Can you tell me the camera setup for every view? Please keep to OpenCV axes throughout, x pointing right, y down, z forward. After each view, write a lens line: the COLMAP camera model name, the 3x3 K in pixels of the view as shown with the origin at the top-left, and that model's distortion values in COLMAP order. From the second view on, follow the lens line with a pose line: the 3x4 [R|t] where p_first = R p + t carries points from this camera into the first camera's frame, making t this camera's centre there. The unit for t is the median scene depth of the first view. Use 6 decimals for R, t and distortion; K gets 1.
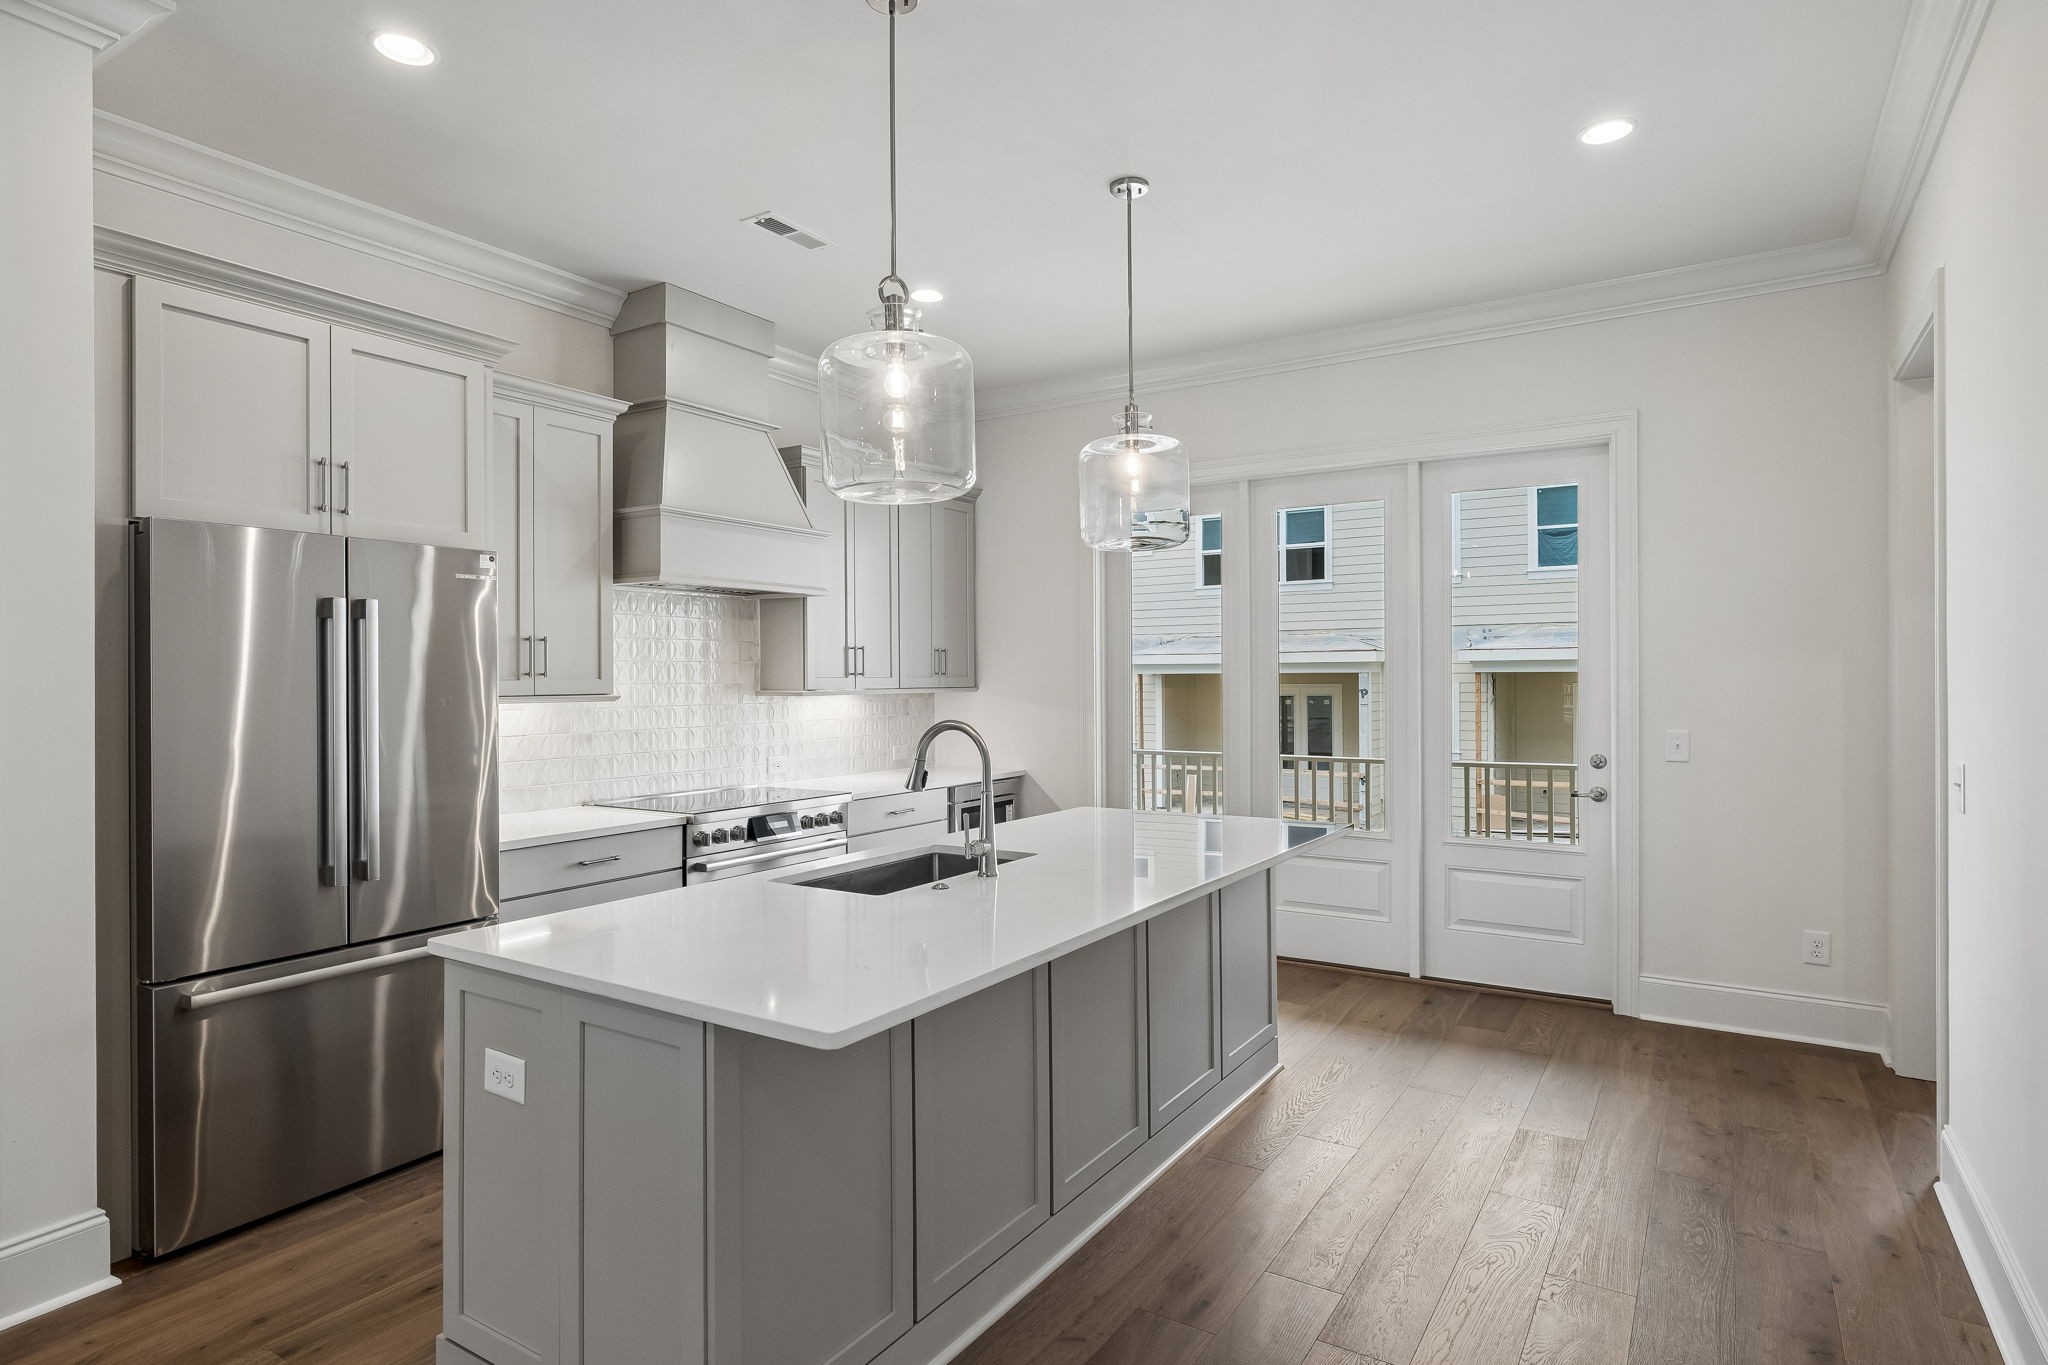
lens RADIAL K [[1099.4, 0, 1028.8], [0, 1099.4, 677.2], [0, 0, 1]] dist [-0.002789, -0.000746]
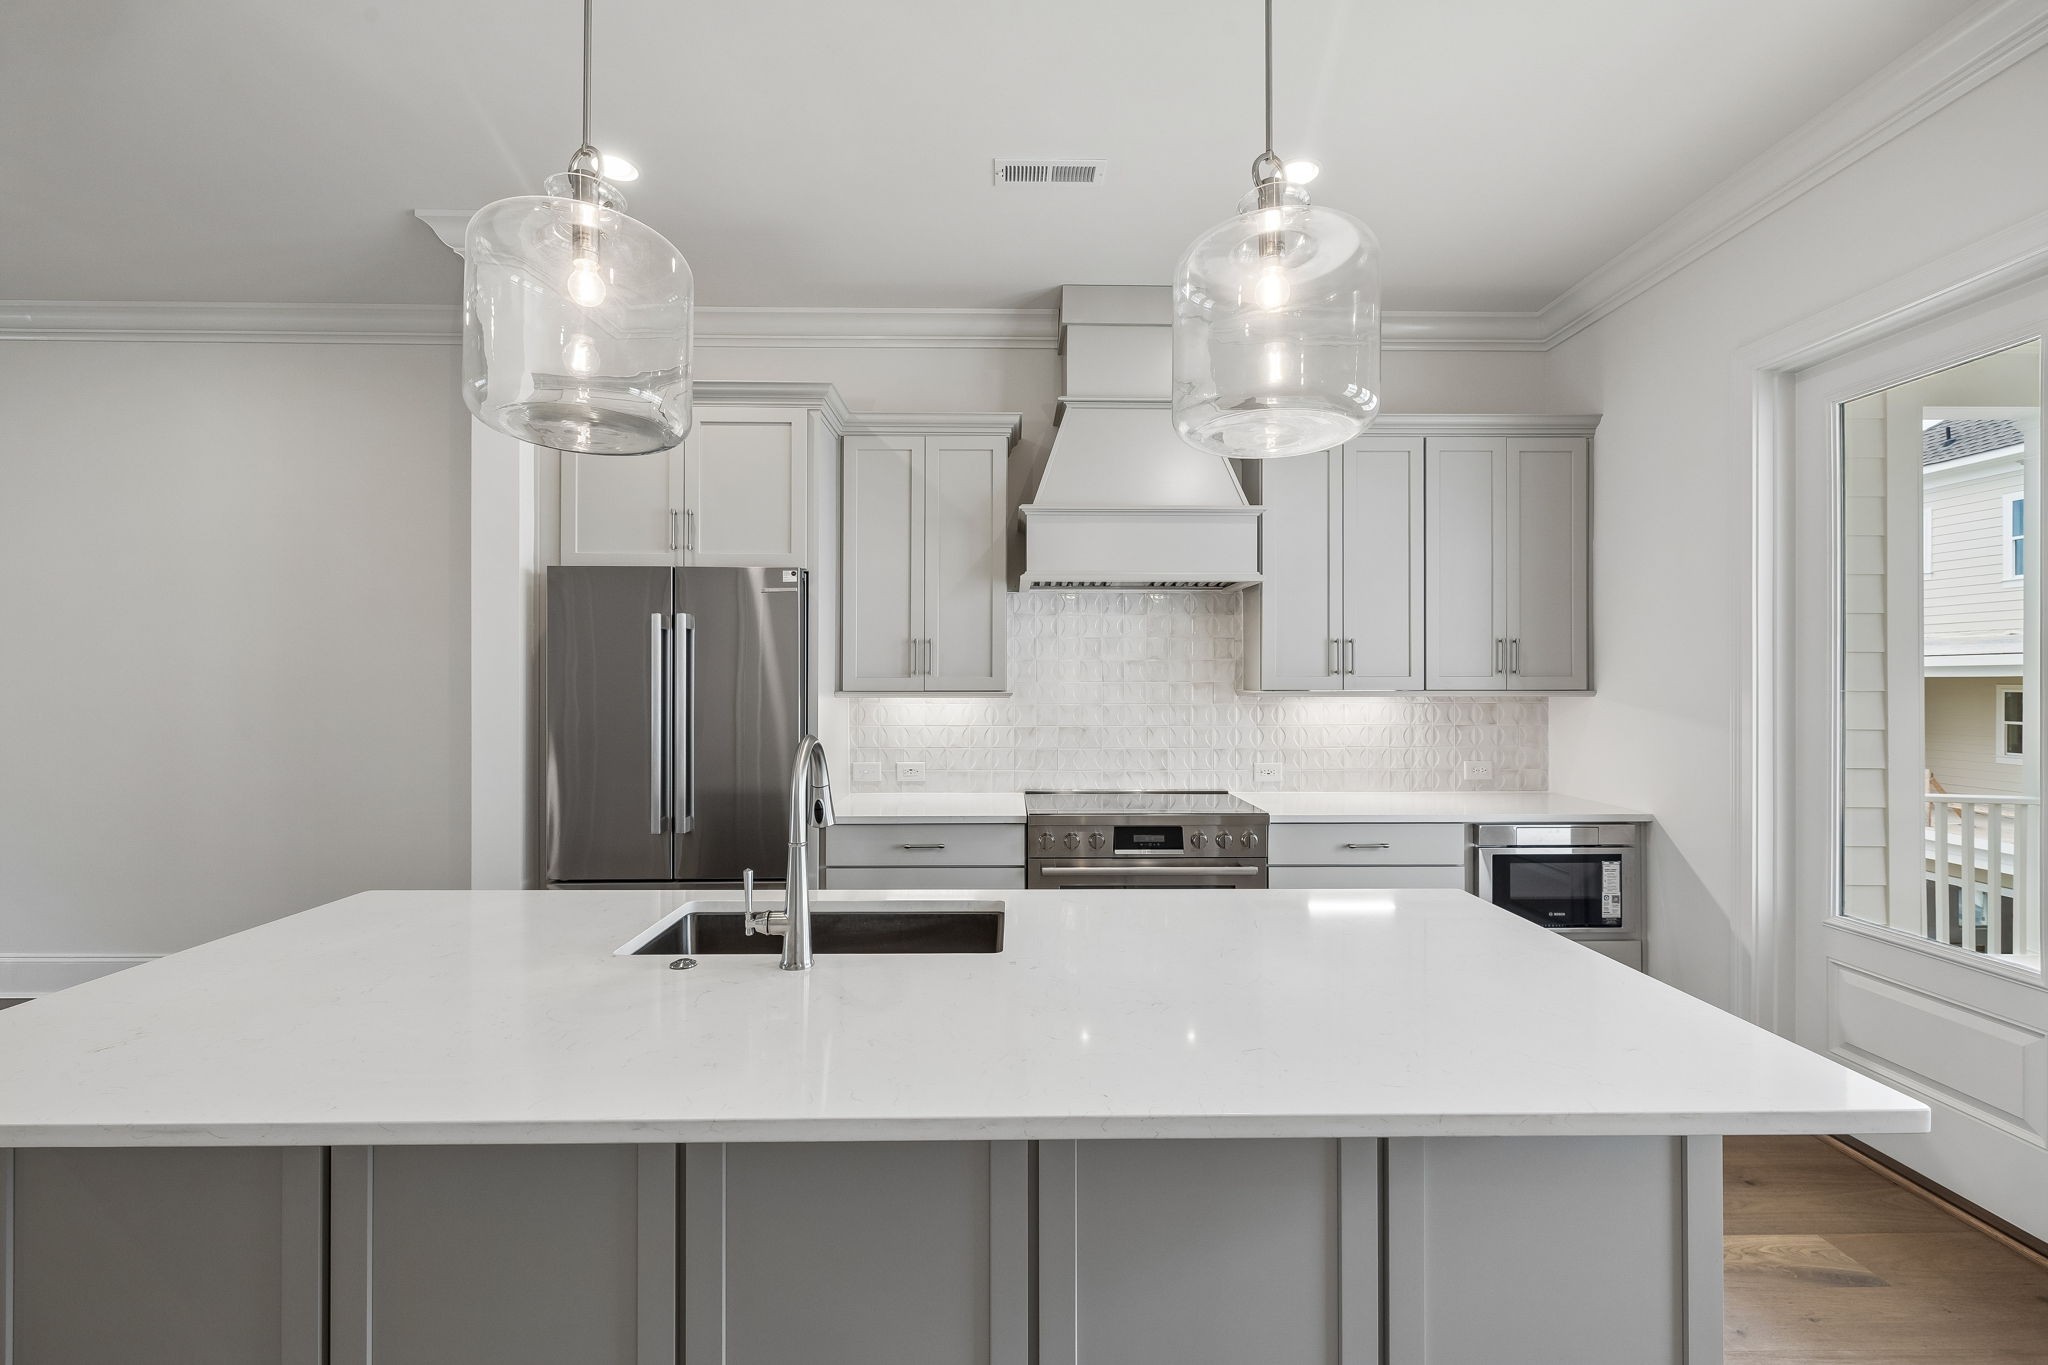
lens RADIAL K [[865.1, 0, 1023.2], [0, 865.1, 676.6], [0, 0, 1]] dist [0.007405, 0.000183]
pose [[0.547254, 0.003797, -0.836958, 0.395944], [-0.002195, 0.999993, 0.003102, -0.001436], [0.836964, 0.000140, 0.547258, 0.664252]]
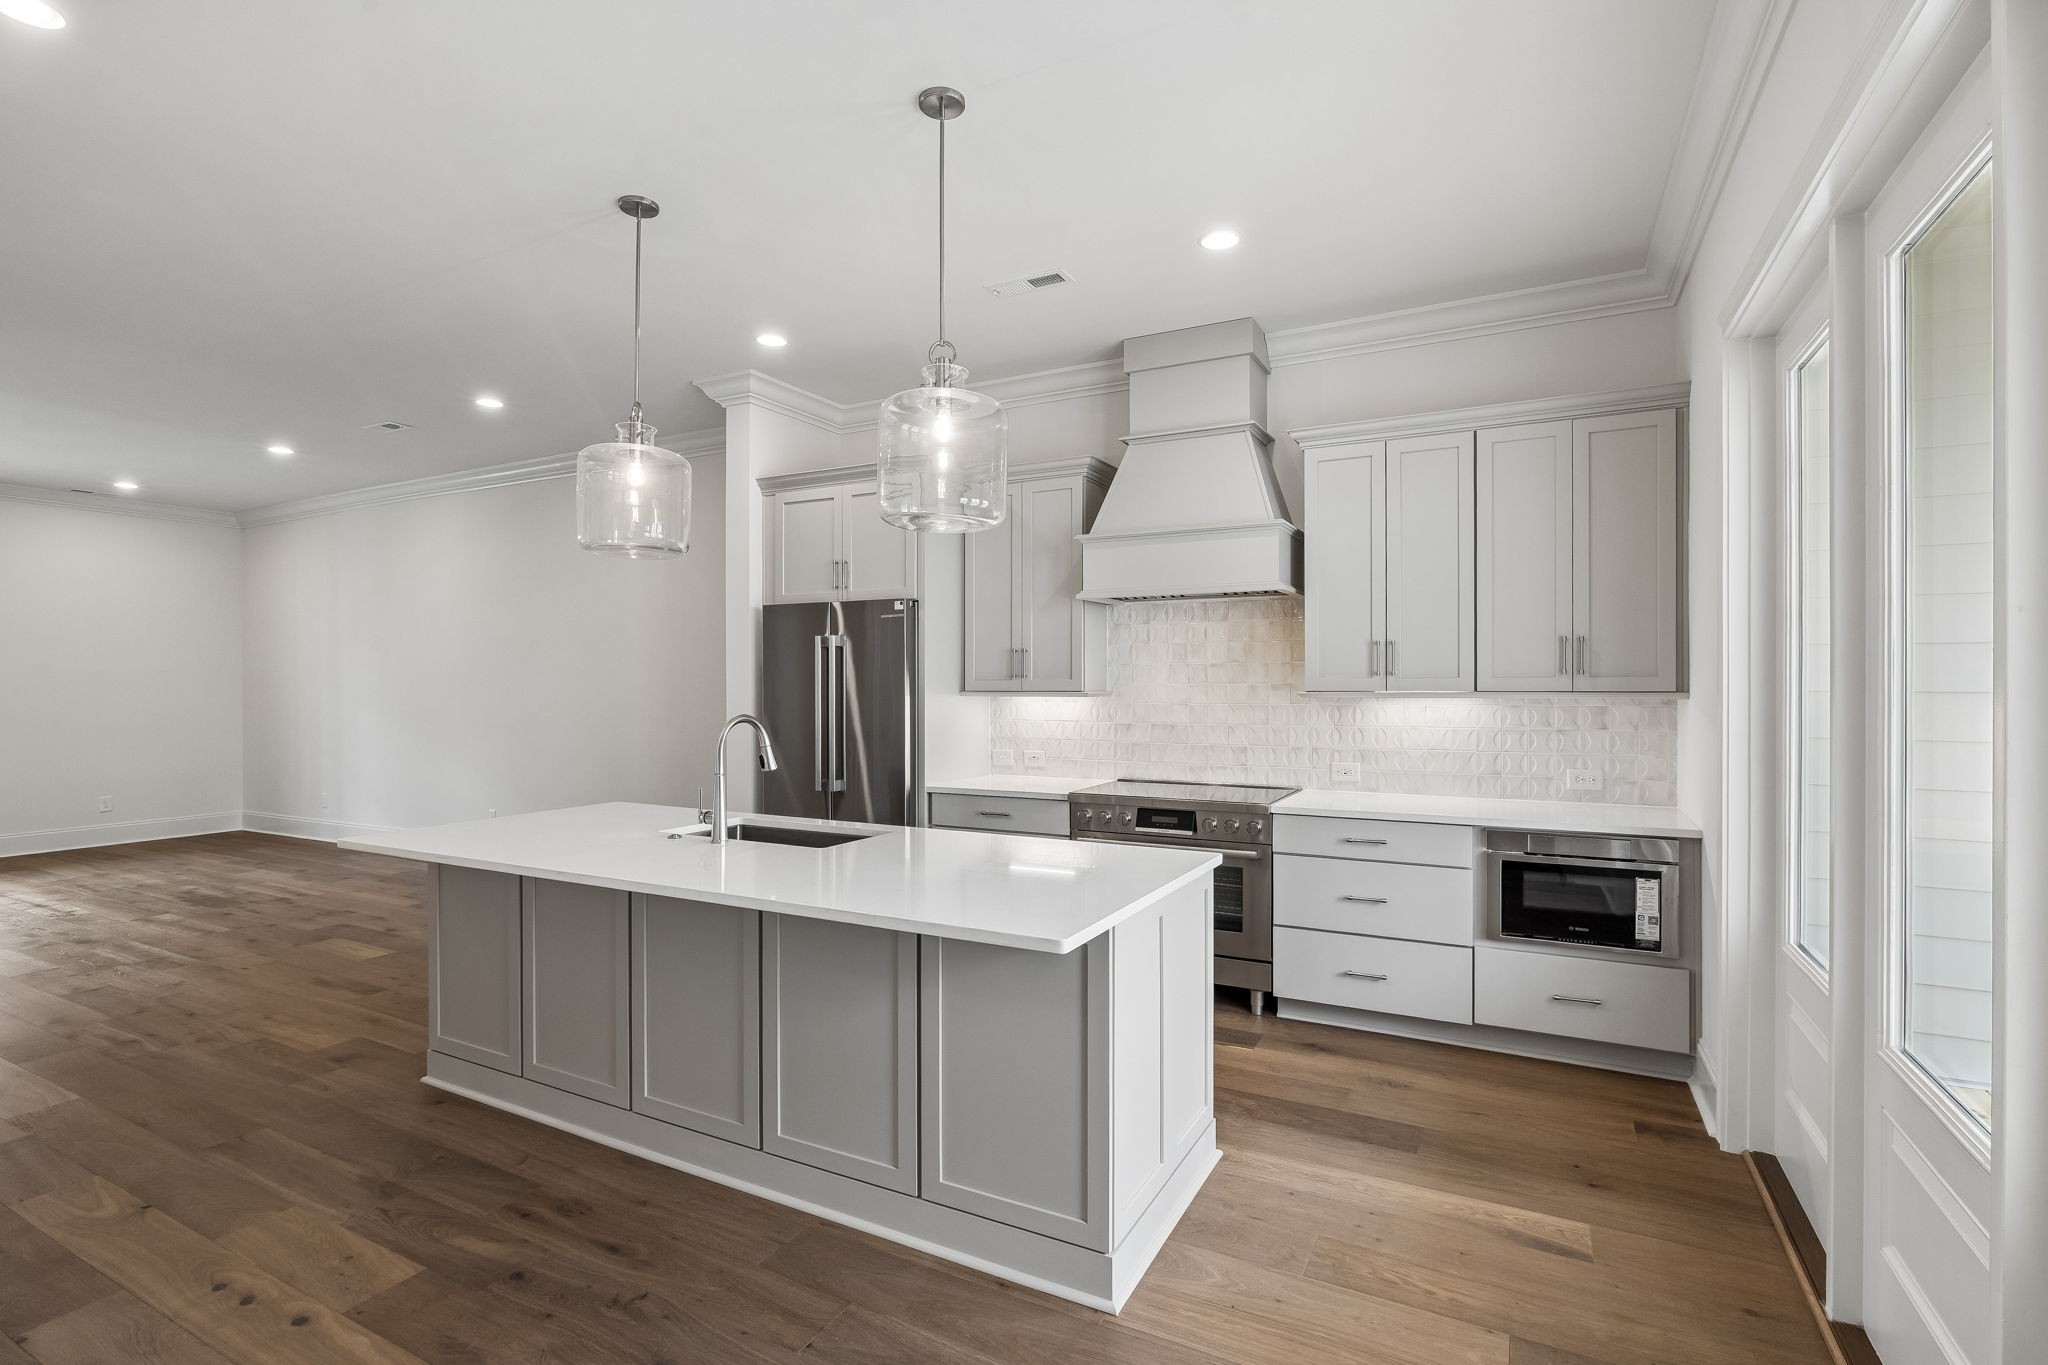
lens RADIAL K [[948.3, 0, 1020.3], [0, 948.3, 683.6], [0, 0, 1]] dist [-0.000625, -0.000315]
pose [[0.078103, 0.008377, -0.996910, 0.831520], [0.003730, 0.999955, 0.008695, -0.003725], [0.996938, -0.004398, 0.078068, 1.009026]]
